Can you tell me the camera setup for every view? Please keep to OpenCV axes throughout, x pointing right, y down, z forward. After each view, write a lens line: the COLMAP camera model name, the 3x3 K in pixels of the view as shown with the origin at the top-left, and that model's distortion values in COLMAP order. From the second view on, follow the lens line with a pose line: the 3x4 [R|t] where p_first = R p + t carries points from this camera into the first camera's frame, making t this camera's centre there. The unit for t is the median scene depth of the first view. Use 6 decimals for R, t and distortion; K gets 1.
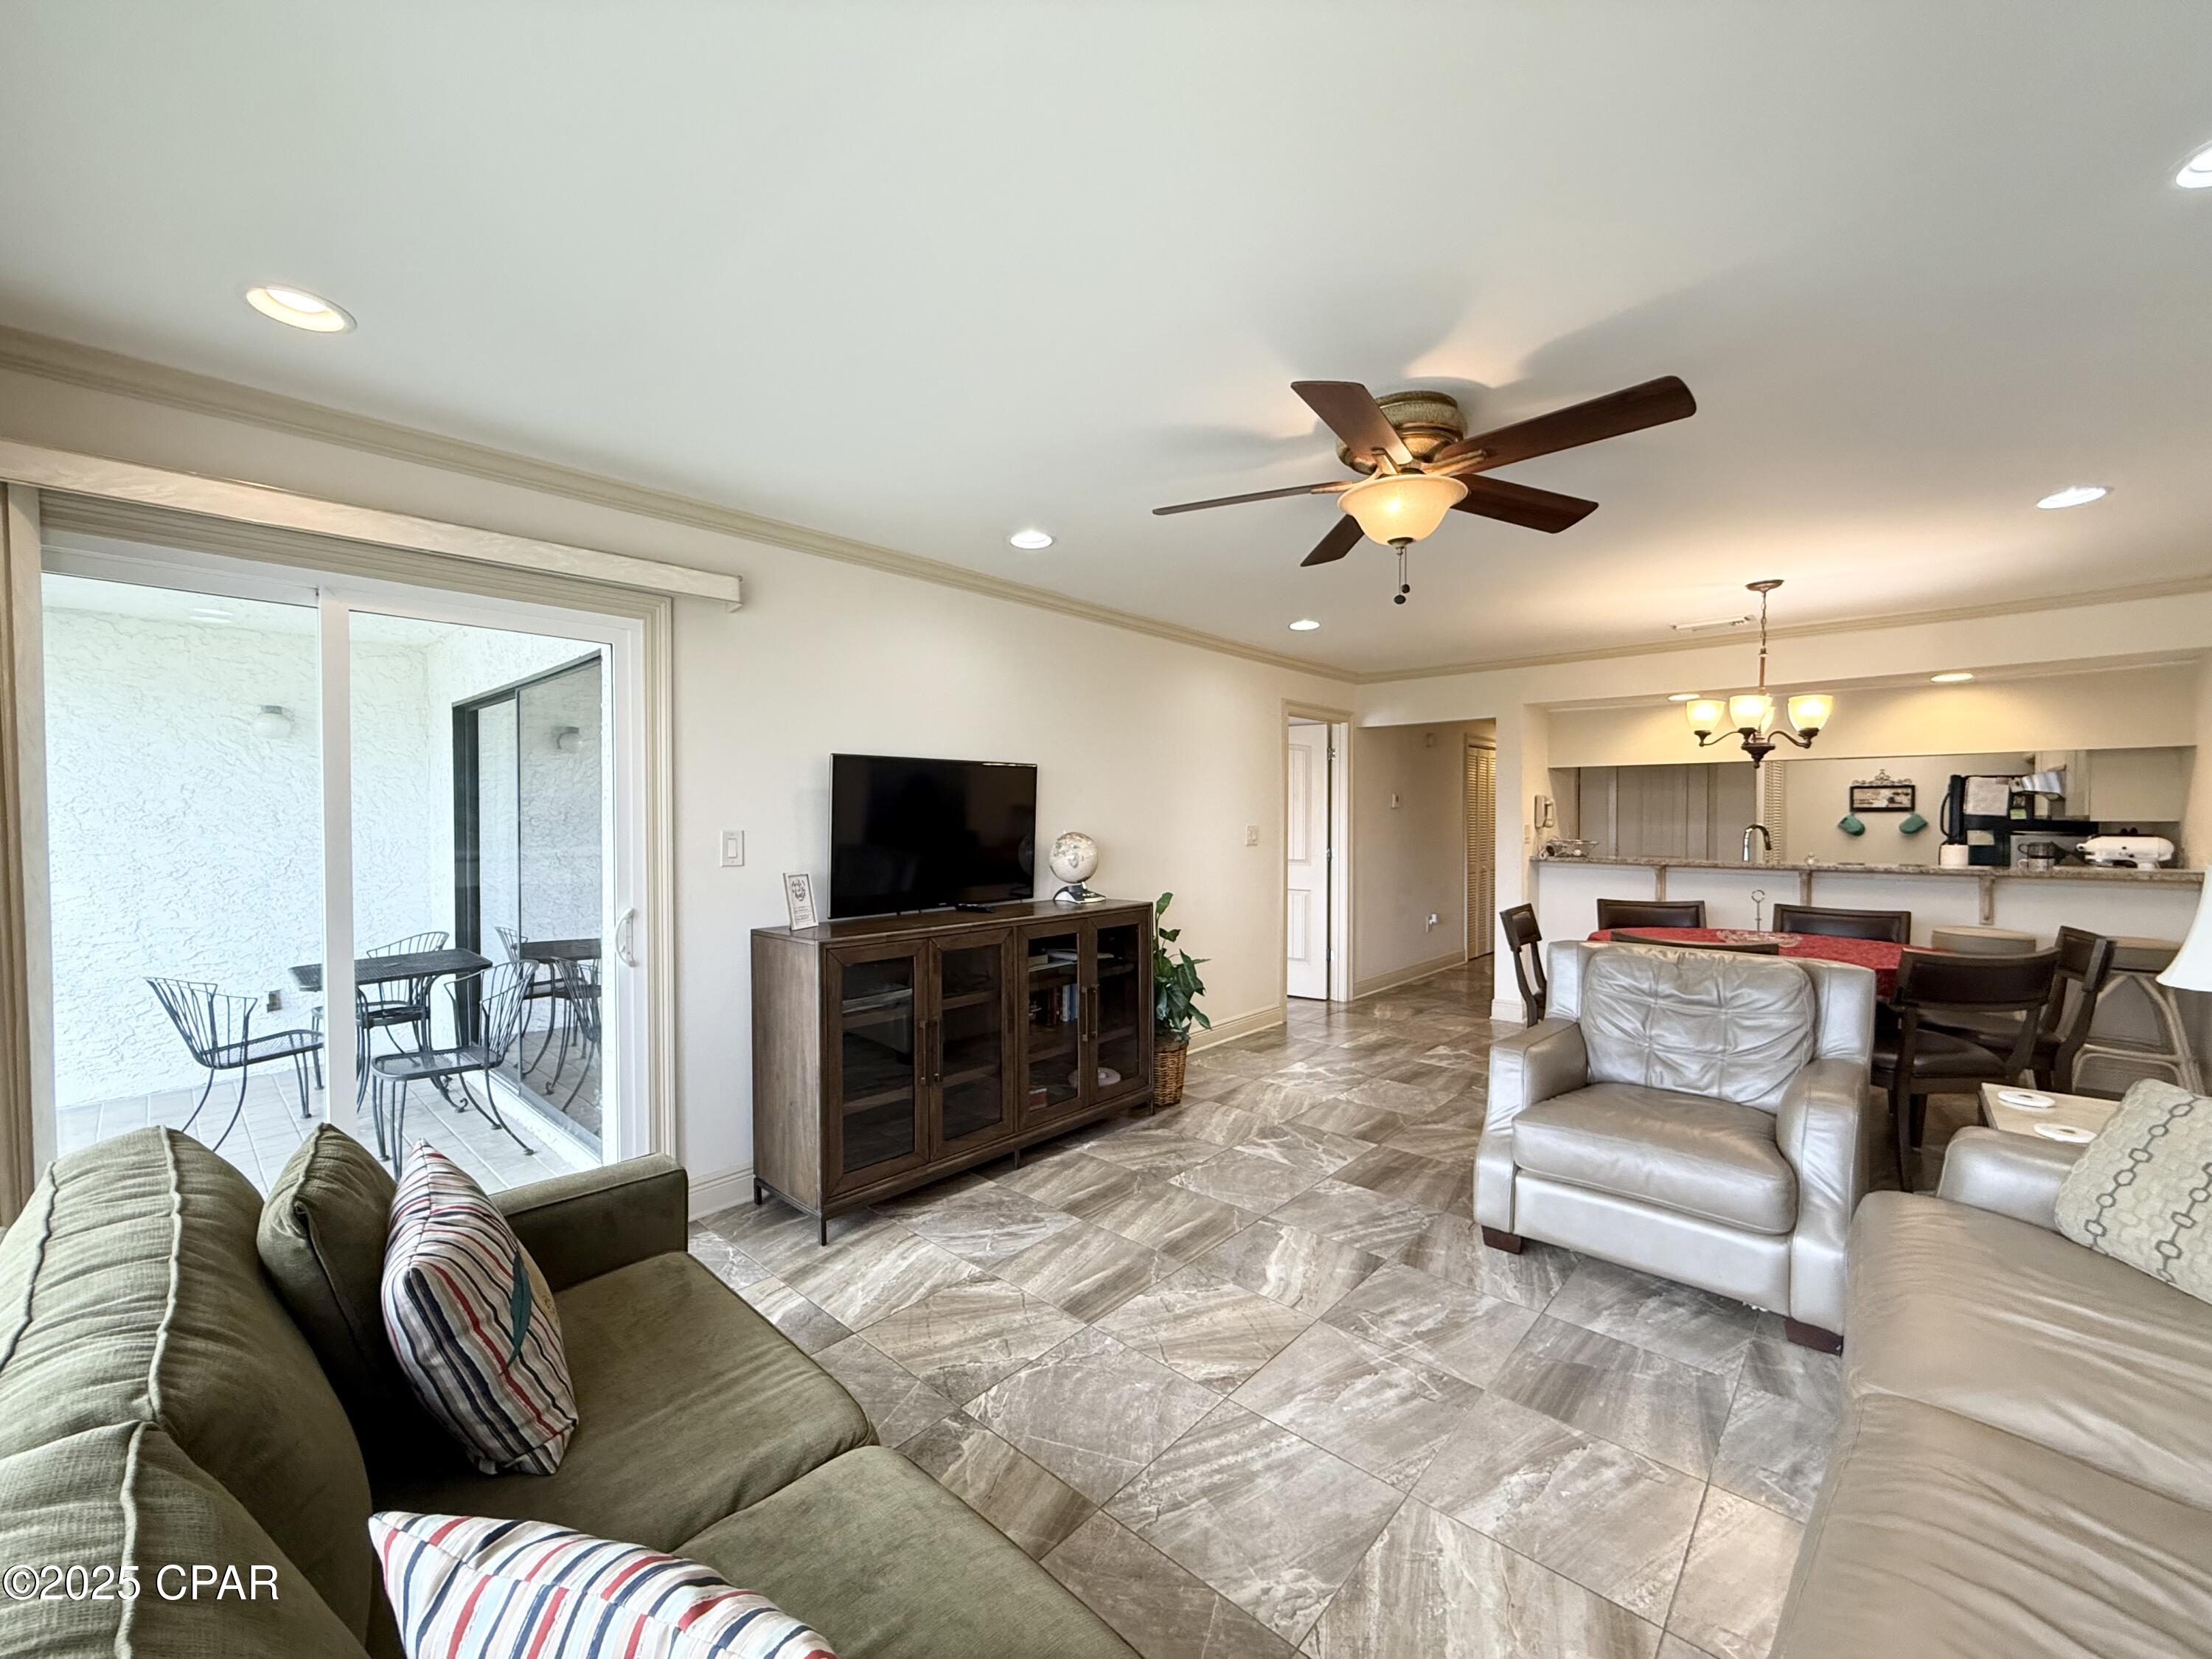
lens RADIAL K [[881.8, 0, 1099.4], [0, 881.8, 829.3], [0, 0, 1]] dist [-0.000889, -0.000069]
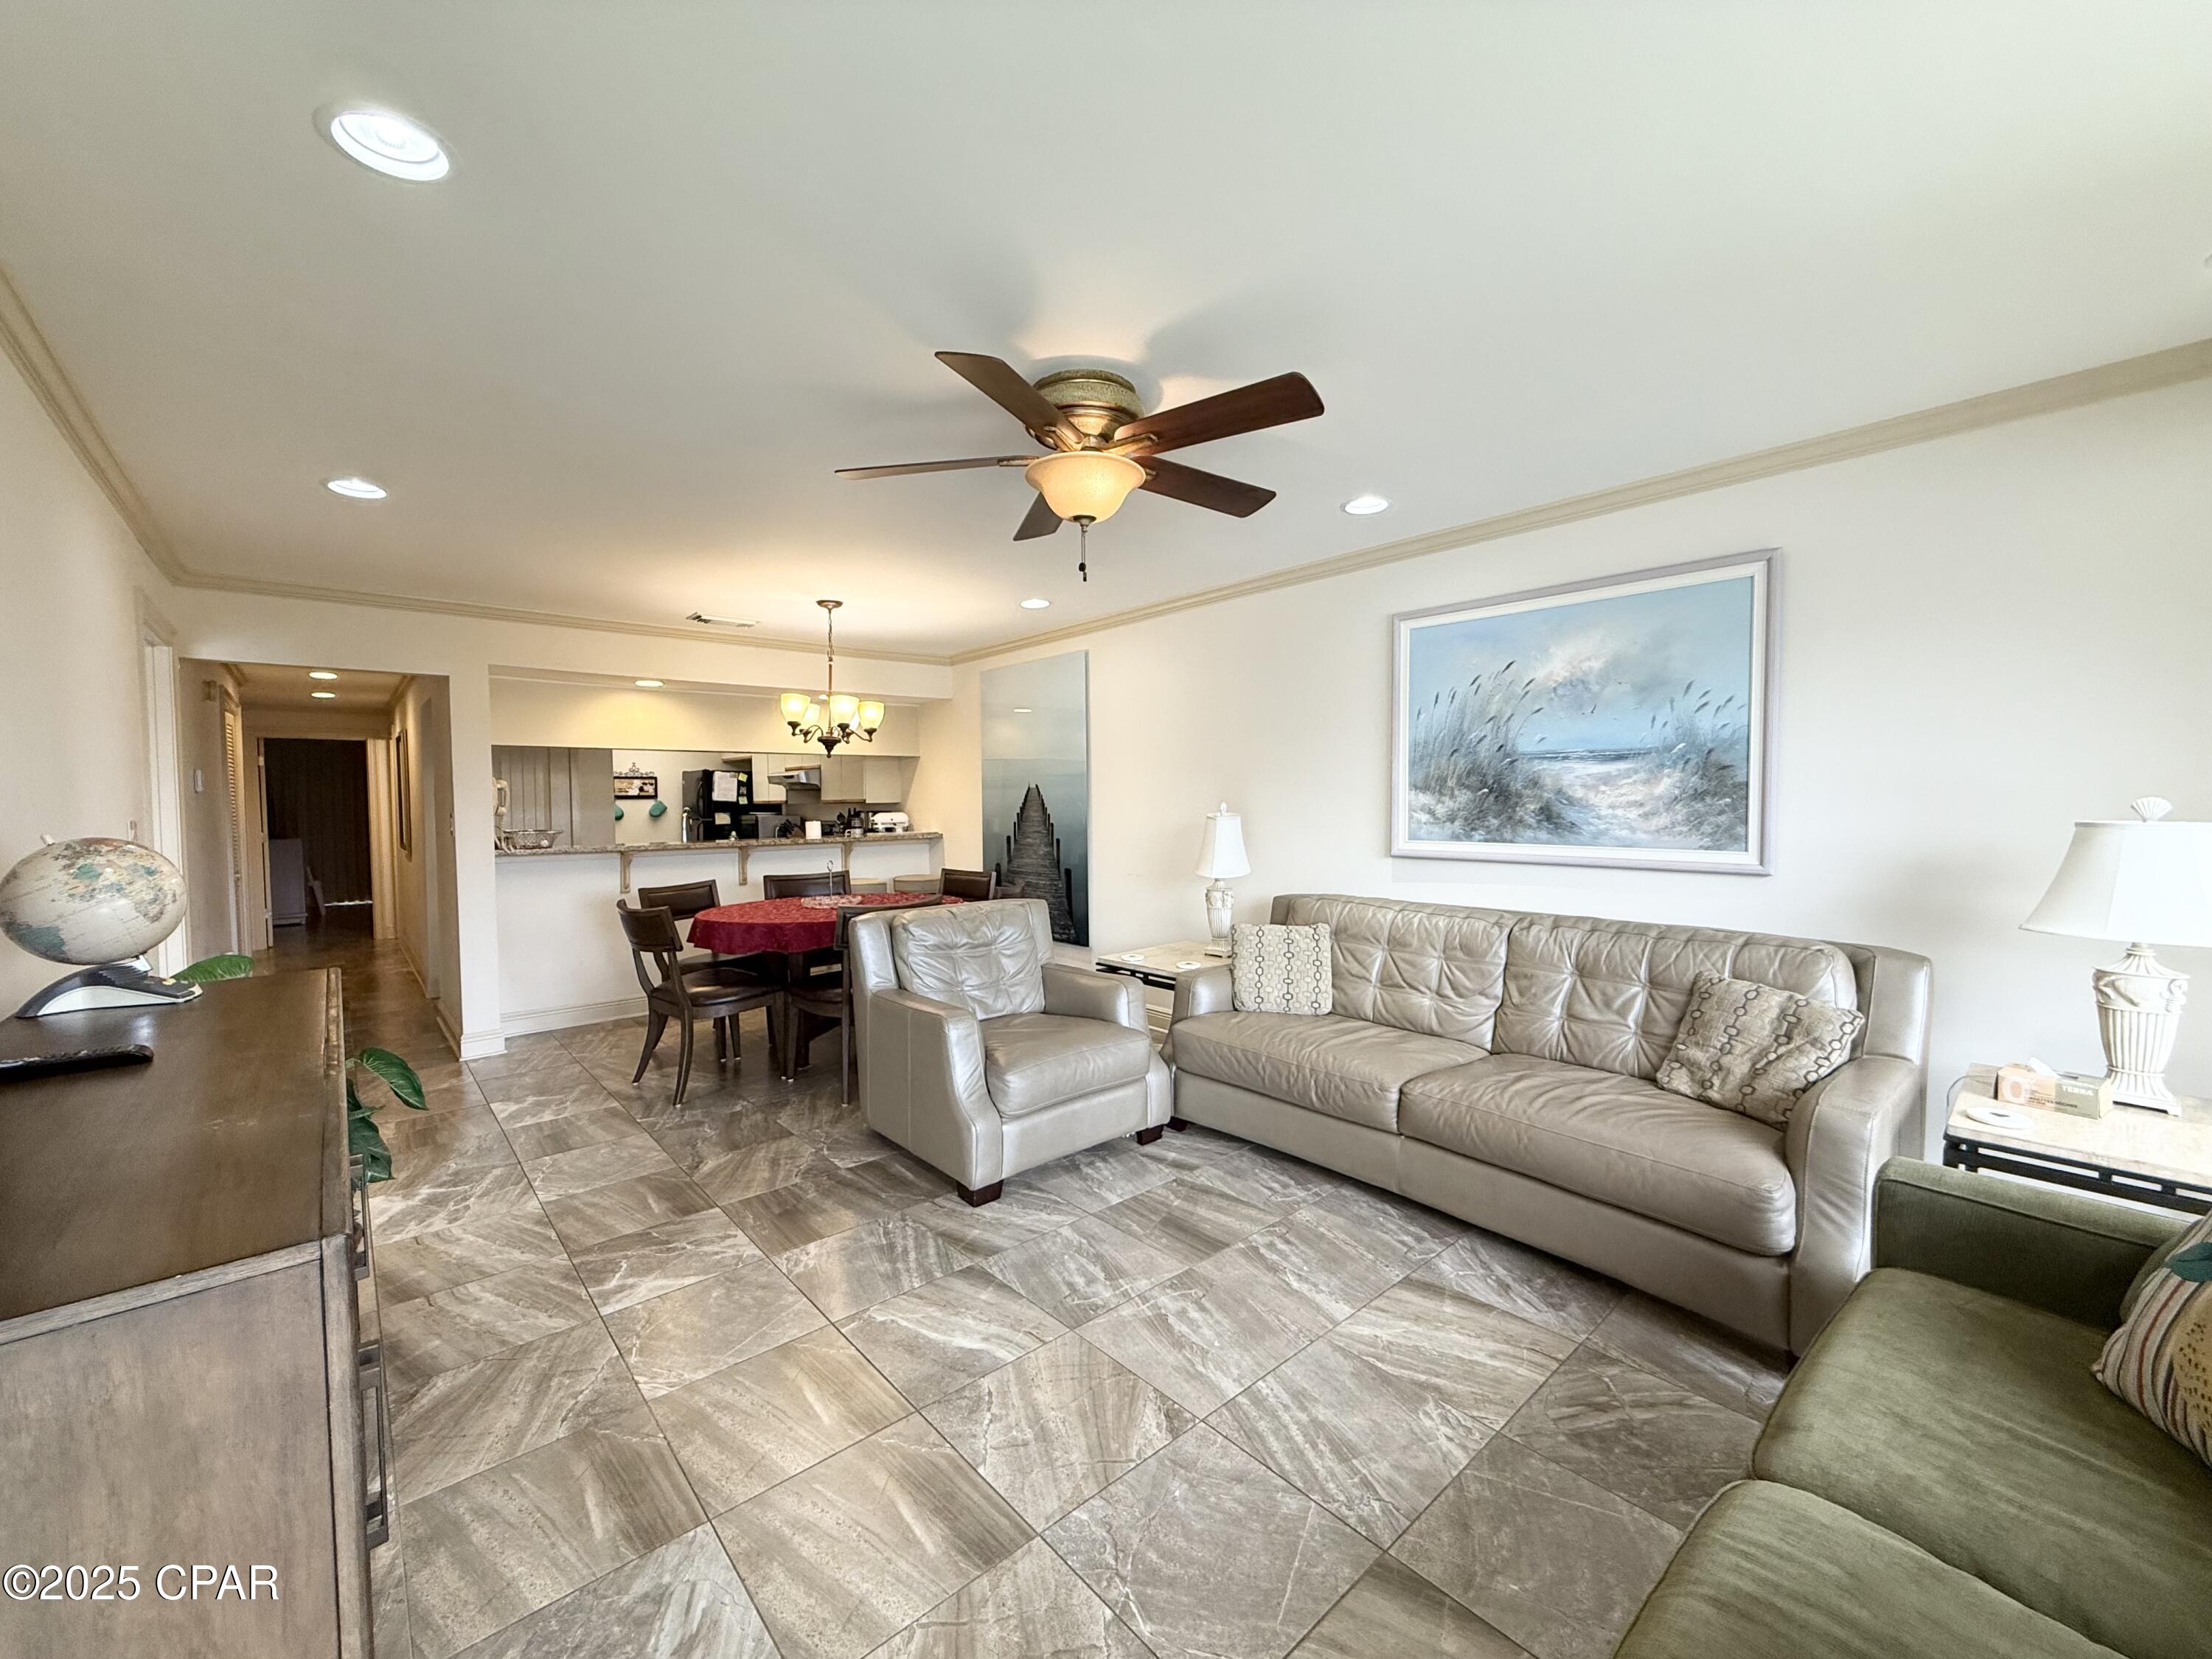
lens RADIAL K [[881.8, 0, 1099.4], [0, 881.8, 829.3], [0, 0, 1]] dist [-0.000889, -0.000069]
pose [[0.108815, -0.033467, 0.993499, -0.476930], [0.025633, 0.999195, 0.030851, -0.000615], [-0.993732, 0.022109, 0.109585, 0.623317]]
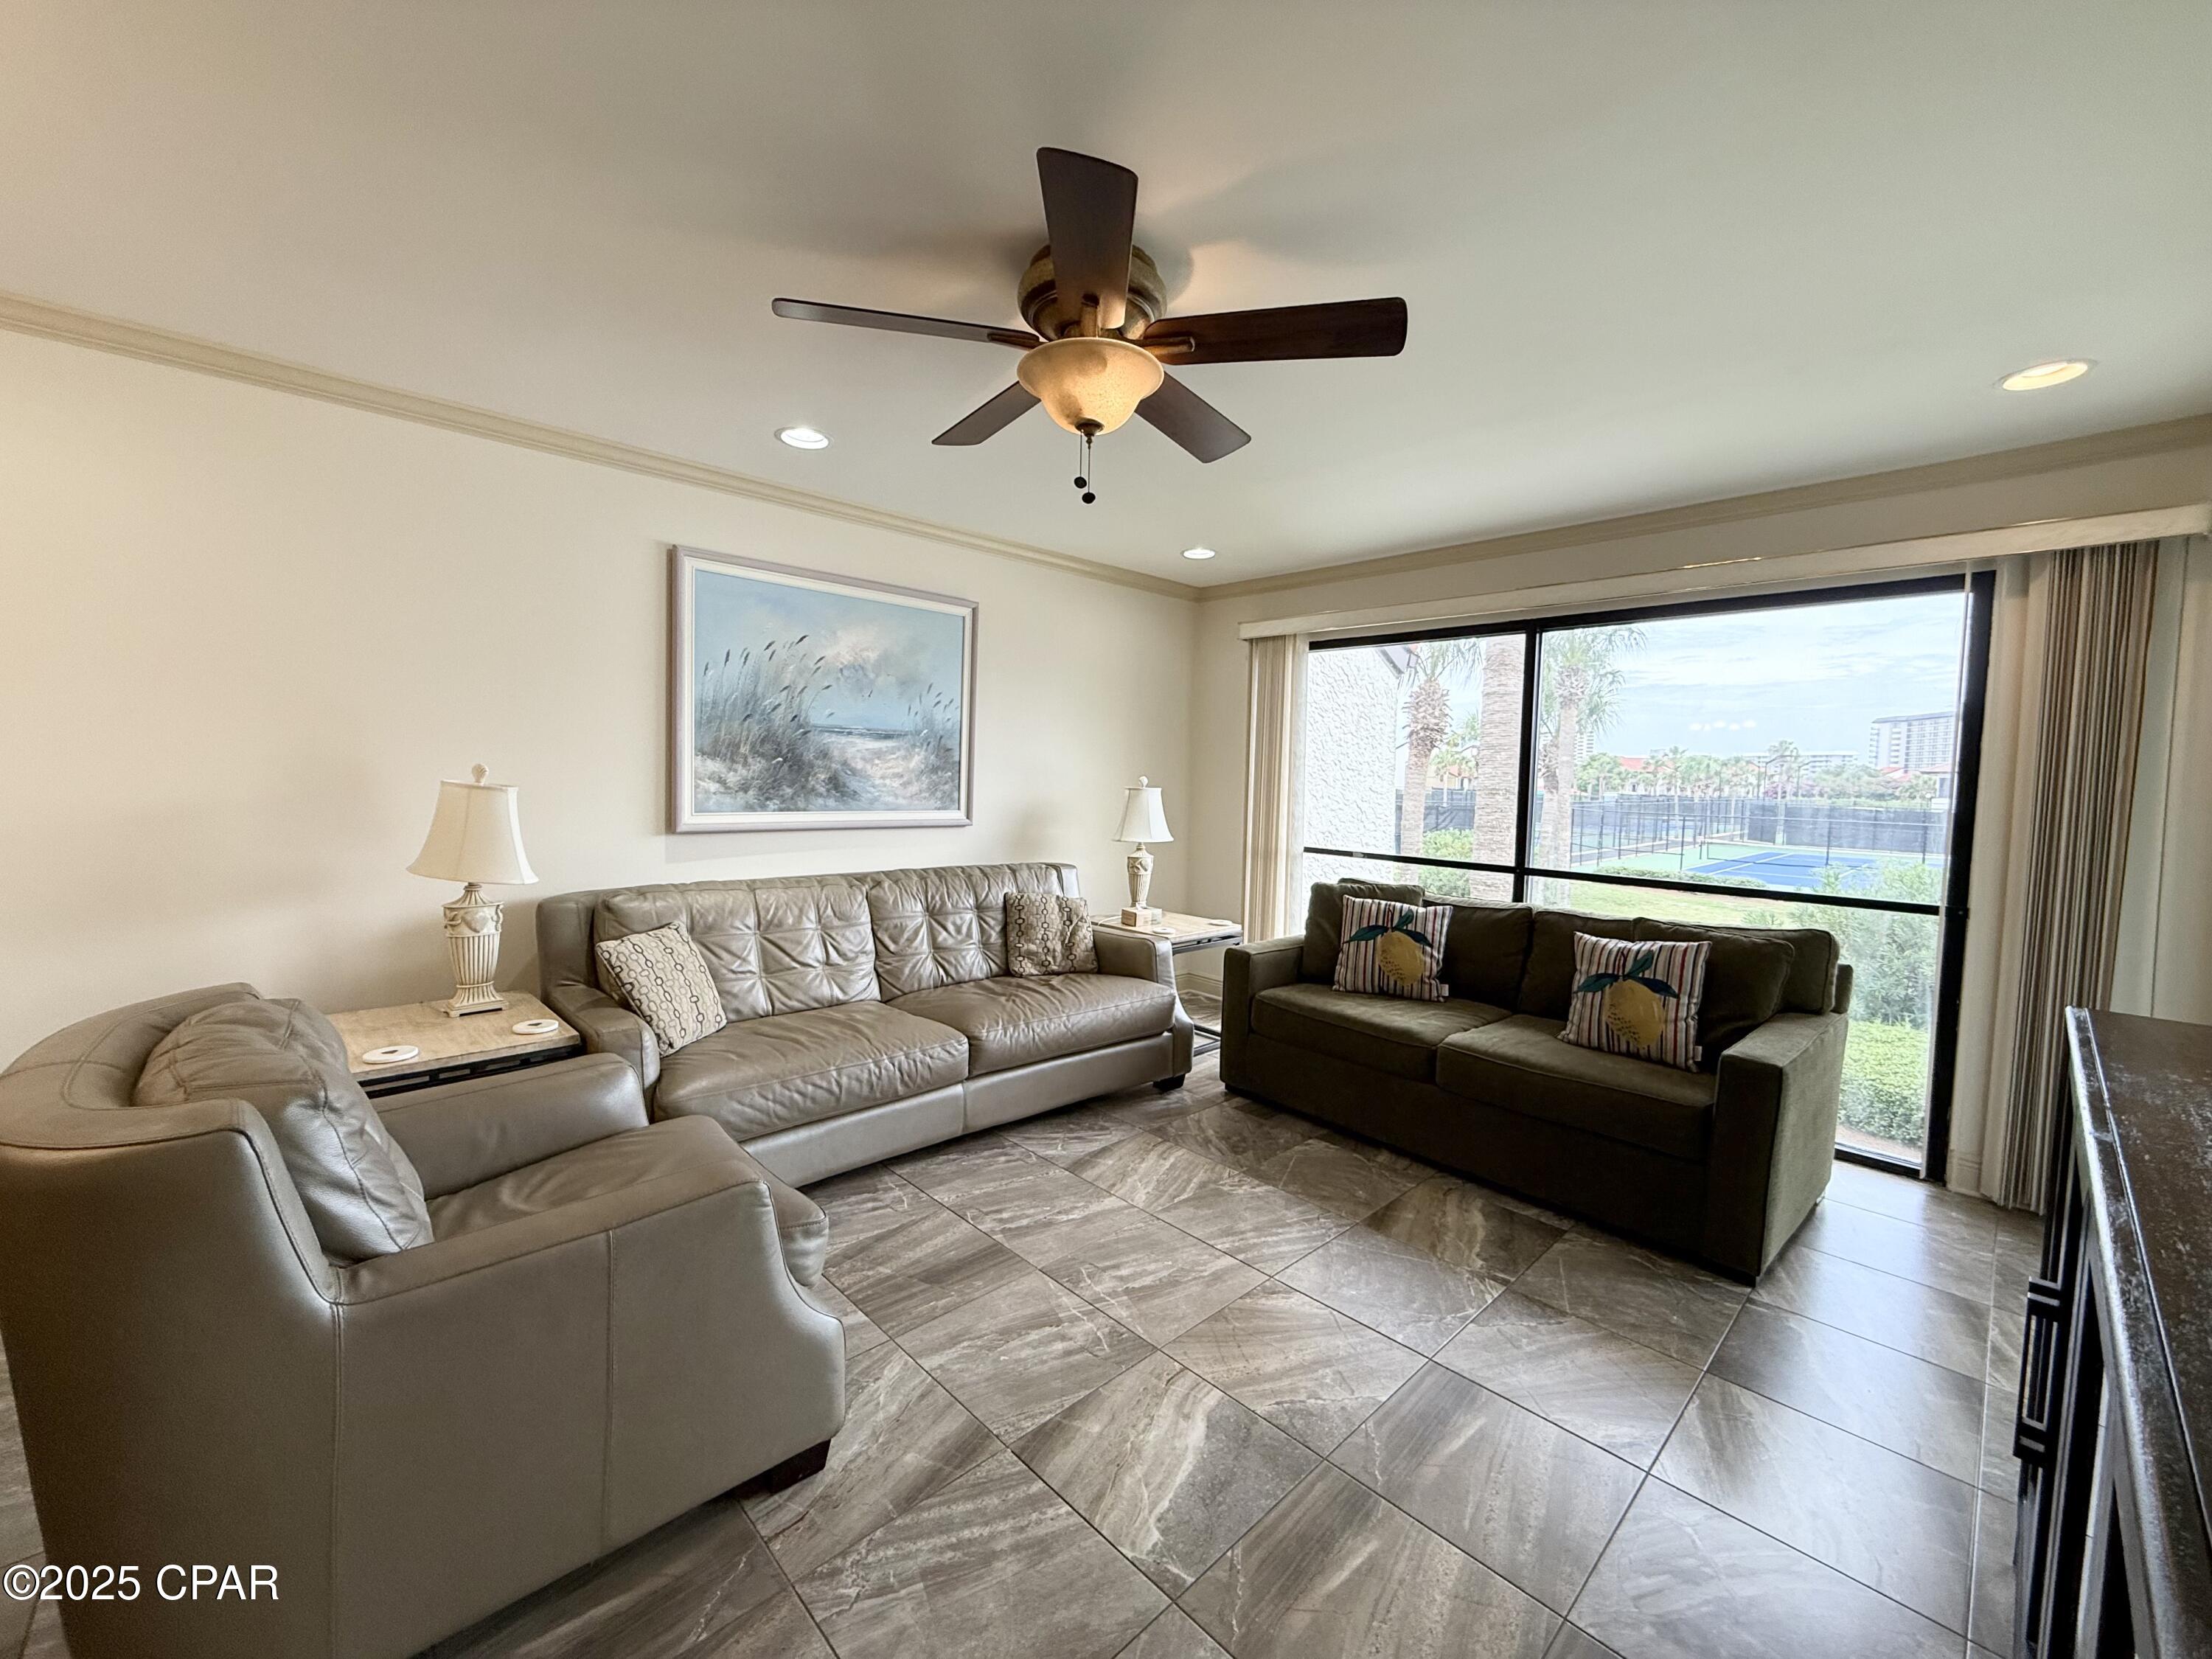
lens RADIAL K [[881.8, 0, 1099.4], [0, 881.8, 829.3], [0, 0, 1]] dist [-0.000889, -0.000069]
pose [[-0.997387, -0.023078, 0.068460, 0.188728], [-0.017823, 0.996918, 0.076402, -0.006716], [-0.070012, 0.074982, -0.994724, 1.318320]]
